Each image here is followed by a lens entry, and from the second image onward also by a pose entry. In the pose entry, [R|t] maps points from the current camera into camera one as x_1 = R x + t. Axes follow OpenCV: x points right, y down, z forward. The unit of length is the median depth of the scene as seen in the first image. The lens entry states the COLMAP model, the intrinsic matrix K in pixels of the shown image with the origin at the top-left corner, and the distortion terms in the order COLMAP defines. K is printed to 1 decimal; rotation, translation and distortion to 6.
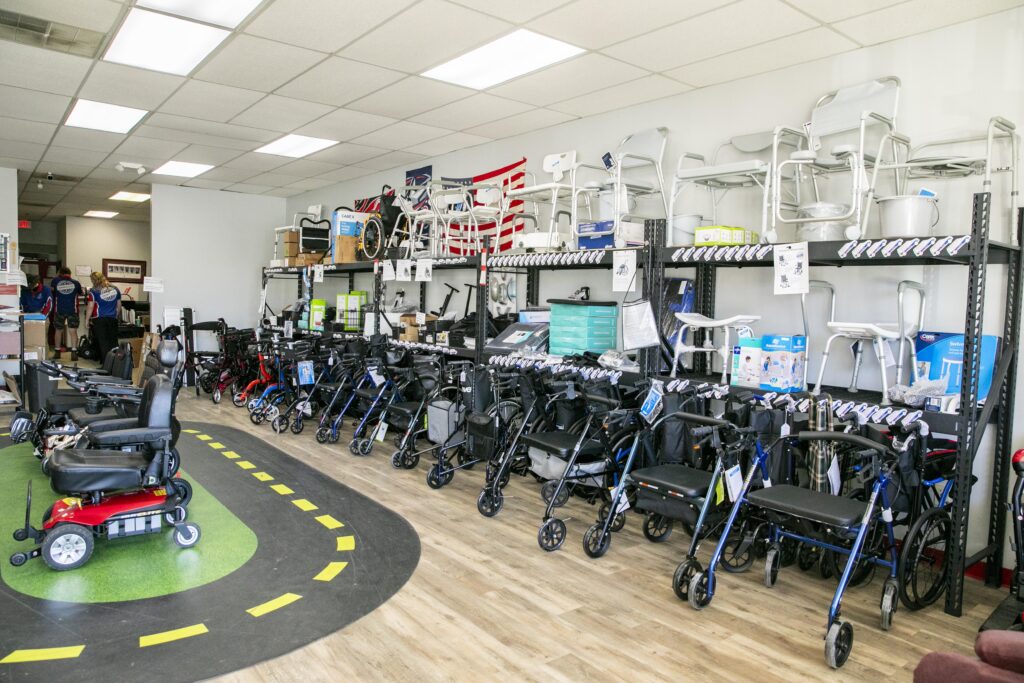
lens RADIAL K [[700.4, 0, 475.0], [0, 700.4, 340.1], [0, 0, 1]] dist [-0.008501, -0.000086]
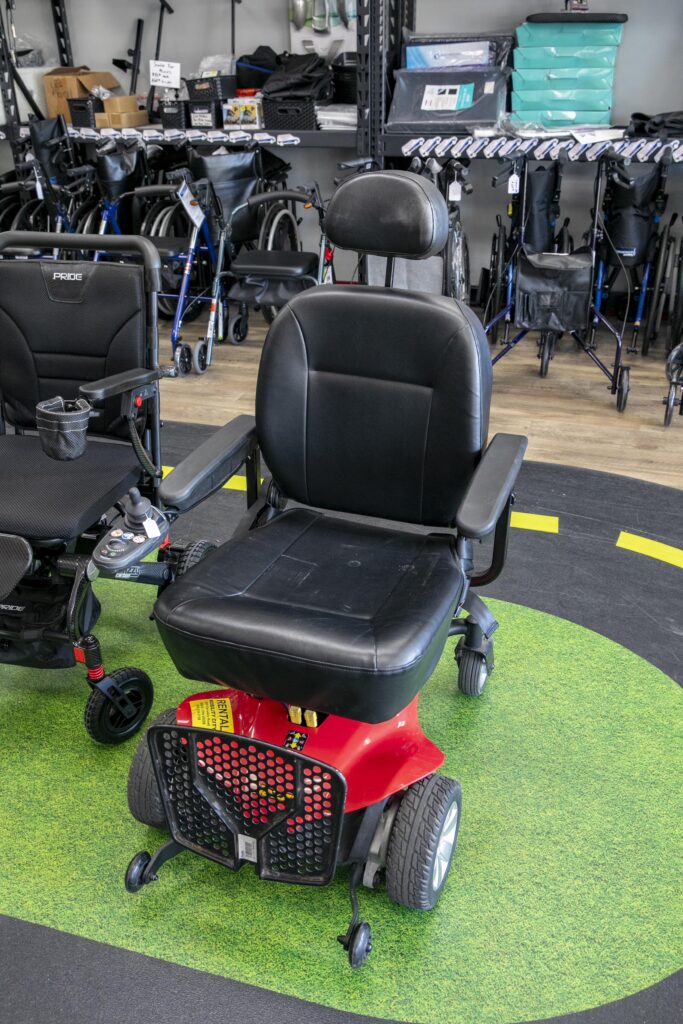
lens RADIAL K [[903.6, 0, 341.5], [0, 903.6, 512.0], [0, 0, 1]] dist [-0.059343, 0.126791]
pose [[0.806843, -0.311806, 0.501779, -0.392451], [0.073004, 0.895484, 0.439067, -0.023987], [-0.586238, -0.317626, 0.745278, 0.368143]]
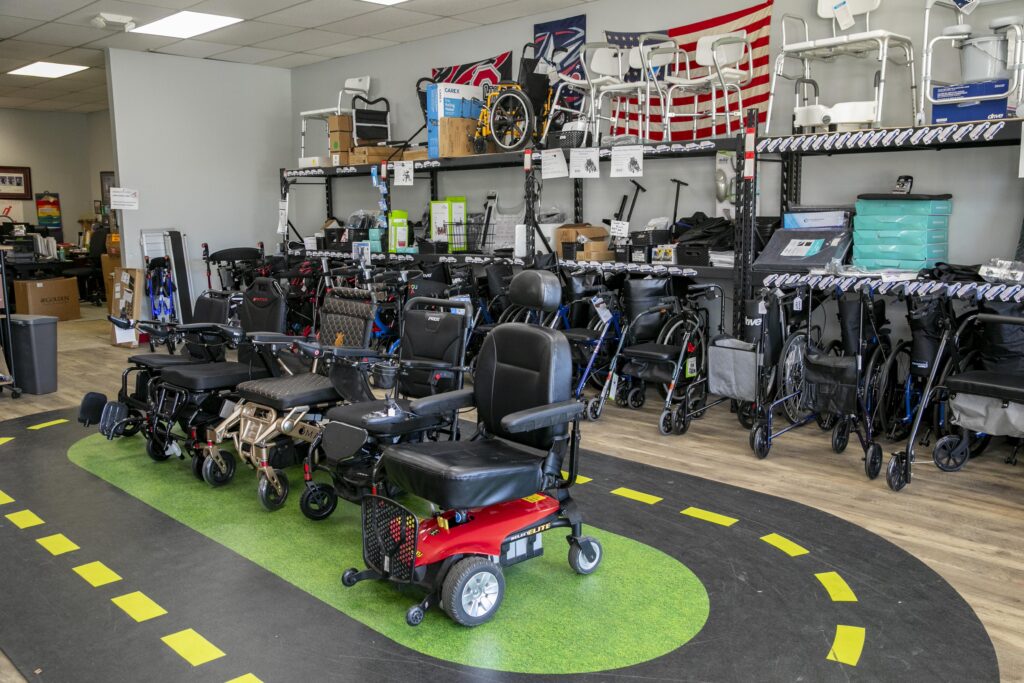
lens RADIAL K [[893.0, 0, 512.0], [0, 893.0, 341.5], [0, 0, 1]] dist [-0.002474, 0.016618]
pose [[0.989787, -0.058854, 0.129834, -0.319734], [0.046446, 0.994238, 0.096611, -0.009565], [-0.134772, -0.089594, 0.986818, 0.088503]]
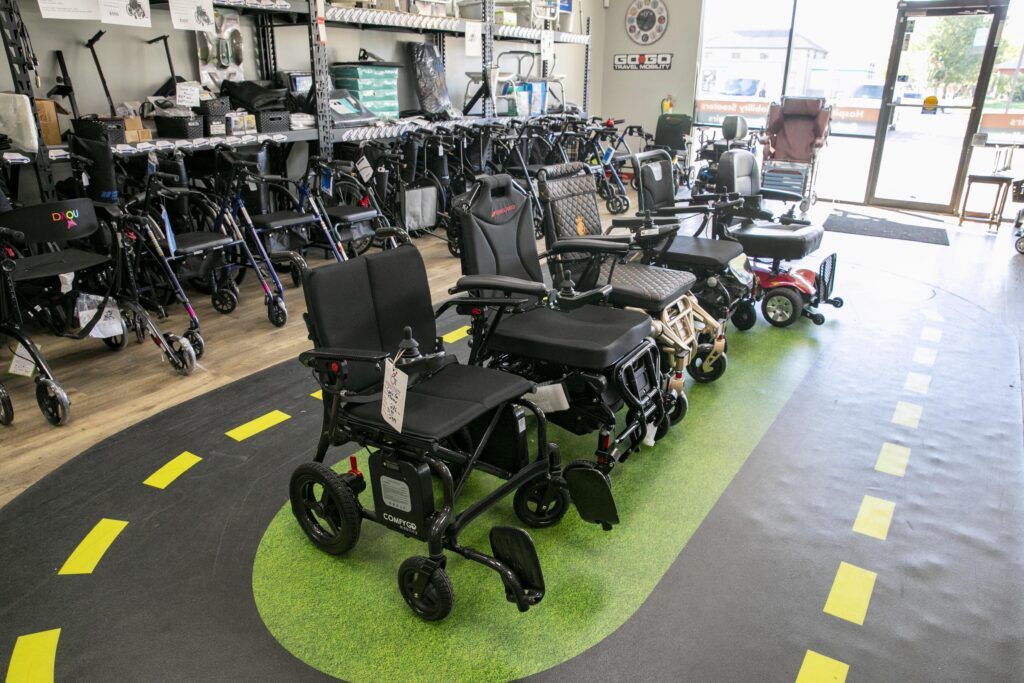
lens RADIAL K [[700.4, 0, 475.0], [0, 700.4, 340.1], [0, 0, 1]] dist [-0.008501, -0.000086]
pose [[-0.307411, -0.364912, 0.878827, -0.769187], [0.043341, 0.917221, 0.396015, -0.066868], [-0.950589, 0.159829, -0.266148, 0.969027]]
